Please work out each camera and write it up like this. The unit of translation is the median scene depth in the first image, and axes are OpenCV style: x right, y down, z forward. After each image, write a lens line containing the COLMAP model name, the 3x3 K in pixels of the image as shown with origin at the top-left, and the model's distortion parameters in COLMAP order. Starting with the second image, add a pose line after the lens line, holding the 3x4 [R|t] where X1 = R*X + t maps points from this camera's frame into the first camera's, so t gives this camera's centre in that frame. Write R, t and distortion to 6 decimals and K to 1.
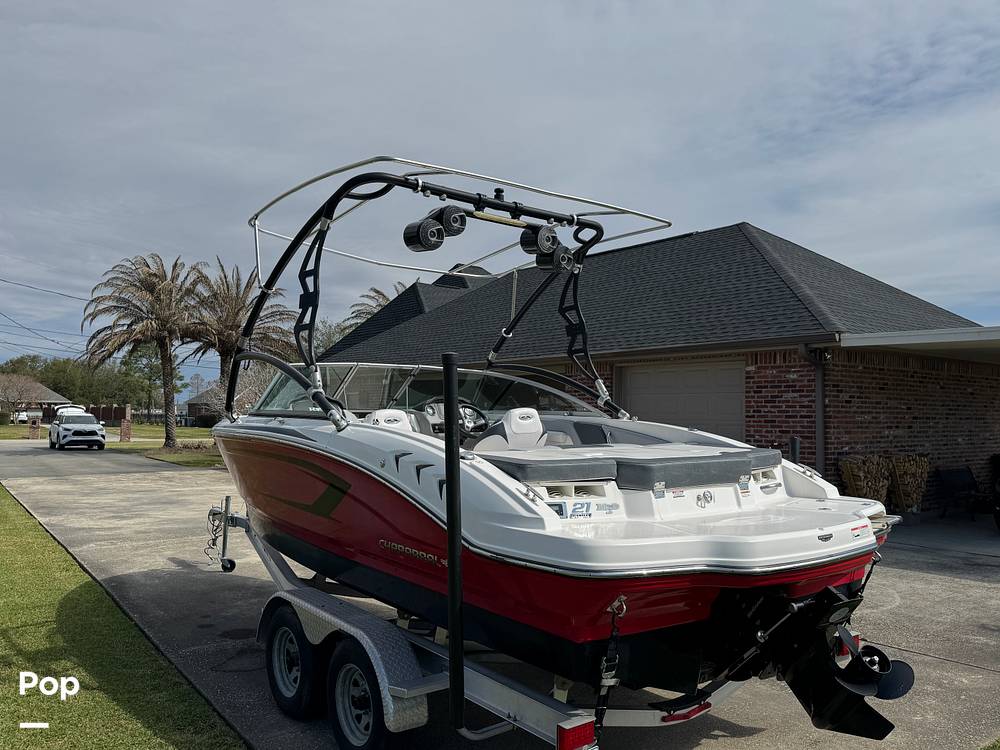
lens RADIAL K [[797.2, 0, 499.4], [0, 797.2, 372.1], [0, 0, 1]] dist [0.084780, -0.005574]
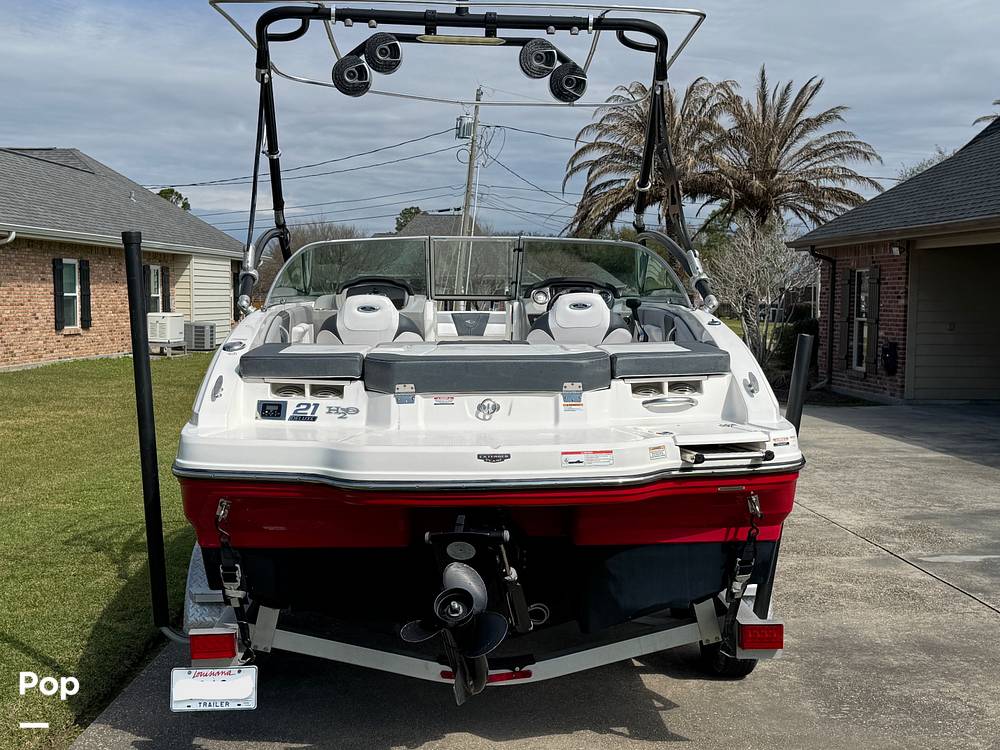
lens RADIAL K [[1289.5, 0, 498.5], [0, 1289.5, 376.3], [0, 0, 1]] dist [0.034322, 0.000000]
pose [[0.806175, 0.032313, -0.590794, 0.848901], [0.030378, 0.994930, 0.095870, 0.008611], [0.590896, -0.095235, 0.801107, 0.026599]]
